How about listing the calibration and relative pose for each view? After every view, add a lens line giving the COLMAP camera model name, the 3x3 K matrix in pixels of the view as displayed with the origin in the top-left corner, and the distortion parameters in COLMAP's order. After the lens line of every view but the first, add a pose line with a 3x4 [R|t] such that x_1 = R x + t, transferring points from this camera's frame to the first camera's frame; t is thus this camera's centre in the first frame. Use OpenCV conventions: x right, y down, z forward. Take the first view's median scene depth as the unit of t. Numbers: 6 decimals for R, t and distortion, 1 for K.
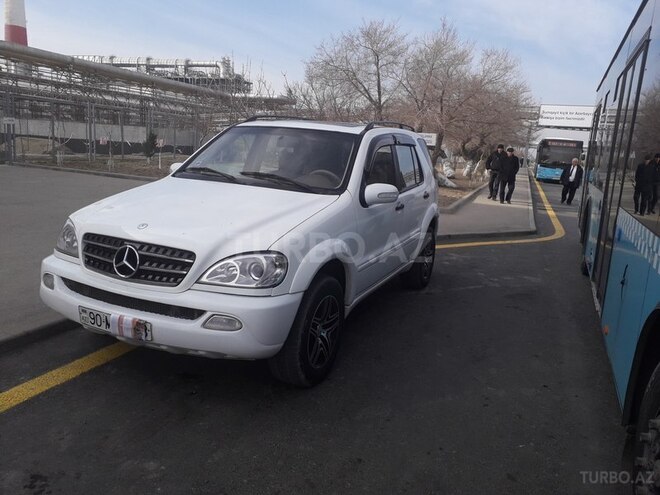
lens RADIAL K [[534.8, 0, 318.9], [0, 534.8, 247.3], [0, 0, 1]] dist [0.077112, -0.091753]
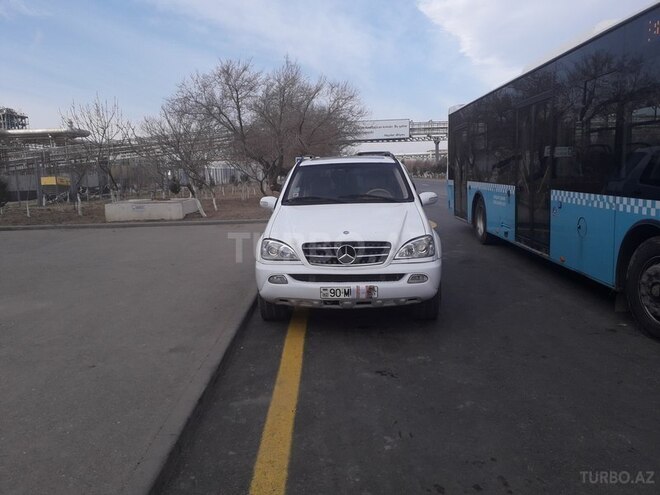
lens RADIAL K [[534.8, 0, 318.9], [0, 534.8, 247.3], [0, 0, 1]] dist [0.077112, -0.091753]
pose [[0.929268, -0.144115, 0.340135, -0.980128], [0.157924, 0.987364, -0.013114, 0.011955], [-0.333947, 0.065903, 0.940285, -0.494834]]
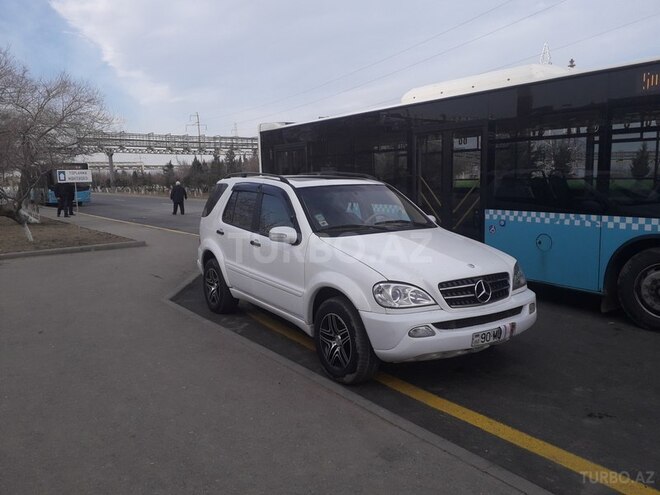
lens RADIAL K [[534.8, 0, 318.9], [0, 534.8, 247.3], [0, 0, 1]] dist [0.077112, -0.091753]
pose [[0.520789, -0.189275, 0.832438, -1.741128], [0.213368, 0.973023, 0.087753, -0.303904], [-0.826591, 0.131915, 0.547125, 0.564143]]
